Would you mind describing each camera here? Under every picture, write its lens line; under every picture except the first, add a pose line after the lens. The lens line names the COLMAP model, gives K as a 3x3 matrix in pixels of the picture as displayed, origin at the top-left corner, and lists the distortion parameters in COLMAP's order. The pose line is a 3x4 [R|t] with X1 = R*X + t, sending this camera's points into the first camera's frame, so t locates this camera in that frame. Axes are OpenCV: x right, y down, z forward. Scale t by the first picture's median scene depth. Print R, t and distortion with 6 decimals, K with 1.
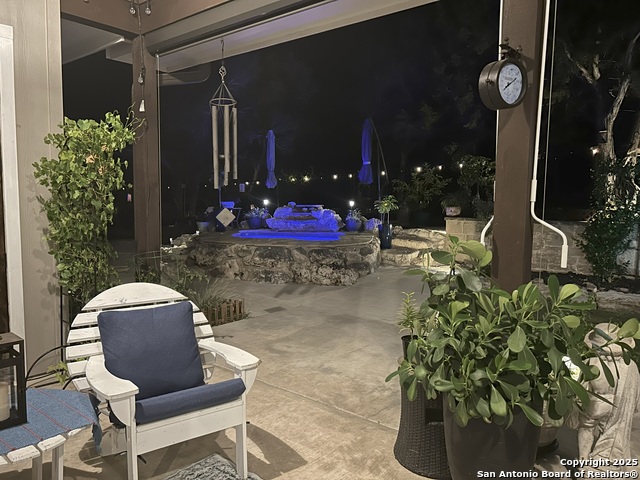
lens RADIAL K [[485.1, 0, 320.0], [0, 485.1, 240.0], [0, 0, 1]] dist [0.000946, -0.005509]
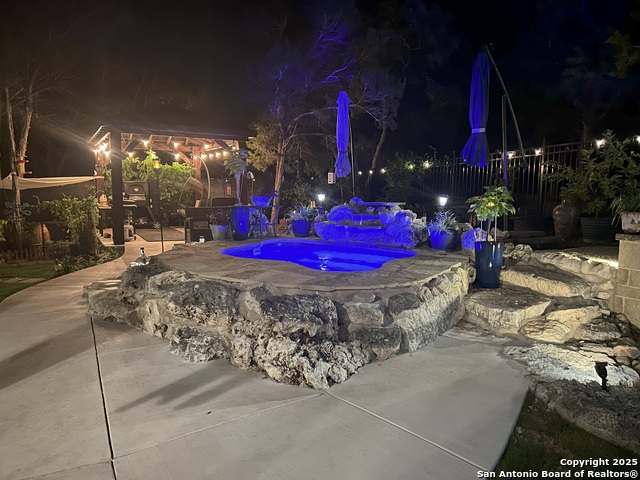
lens RADIAL K [[485.1, 0, 320.0], [0, 485.1, 240.0], [0, 0, 1]] dist [0.000946, -0.005509]
pose [[0.922576, 0.044623, -0.383225, 0.170967], [-0.039157, 0.998990, 0.022055, -0.039487], [0.383822, -0.005341, 0.923392, 0.451296]]
